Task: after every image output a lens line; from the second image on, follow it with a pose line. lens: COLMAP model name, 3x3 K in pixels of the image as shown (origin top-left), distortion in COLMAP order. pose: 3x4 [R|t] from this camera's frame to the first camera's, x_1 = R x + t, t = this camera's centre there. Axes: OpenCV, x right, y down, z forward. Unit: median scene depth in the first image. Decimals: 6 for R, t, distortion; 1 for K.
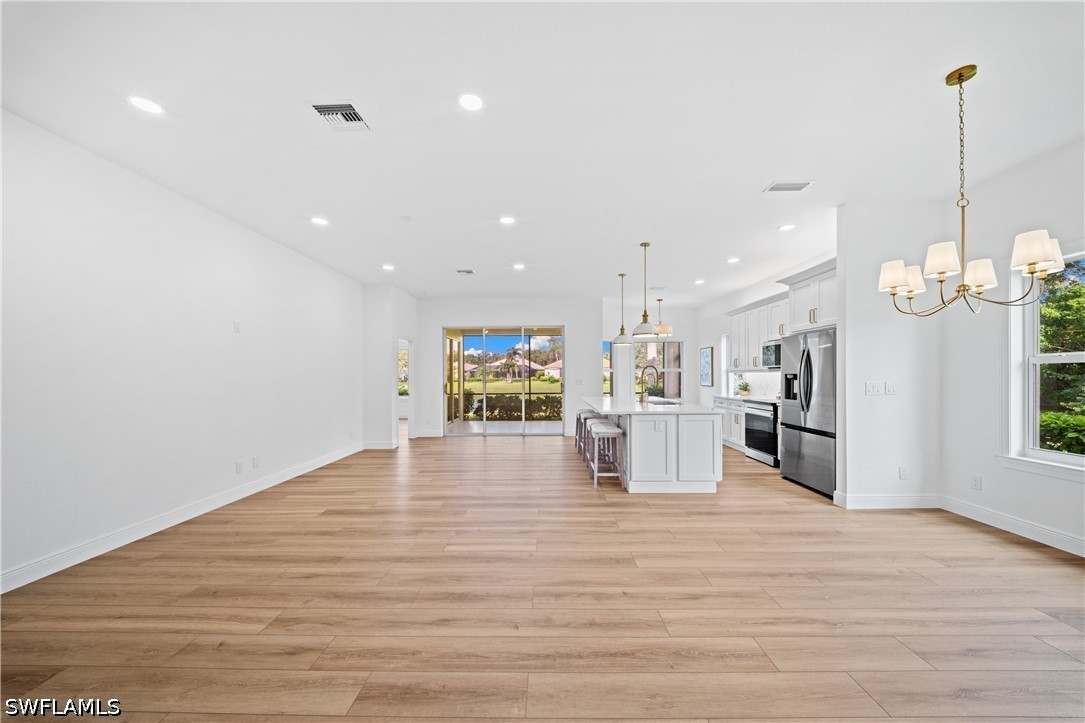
lens RADIAL K [[381.7, 0, 543.4], [0, 381.7, 375.6], [0, 0, 1]] dist [0.000232, -0.000124]
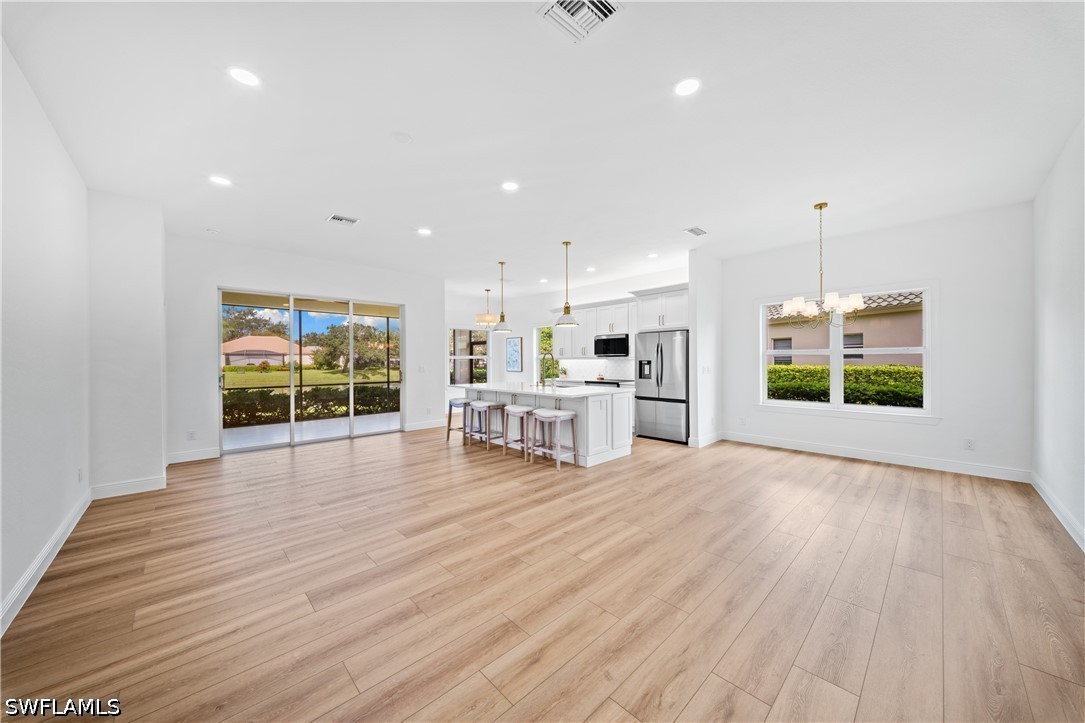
lens RADIAL K [[378.1, 0, 542.9], [0, 378.1, 363.5], [0, 0, 1]] dist [0.000965, 0.000005]
pose [[0.714187, -0.001922, 0.699952, -0.664866], [0.001456, 0.999998, 0.001261, 0.004934], [-0.699953, 0.000119, 0.714189, 0.322736]]
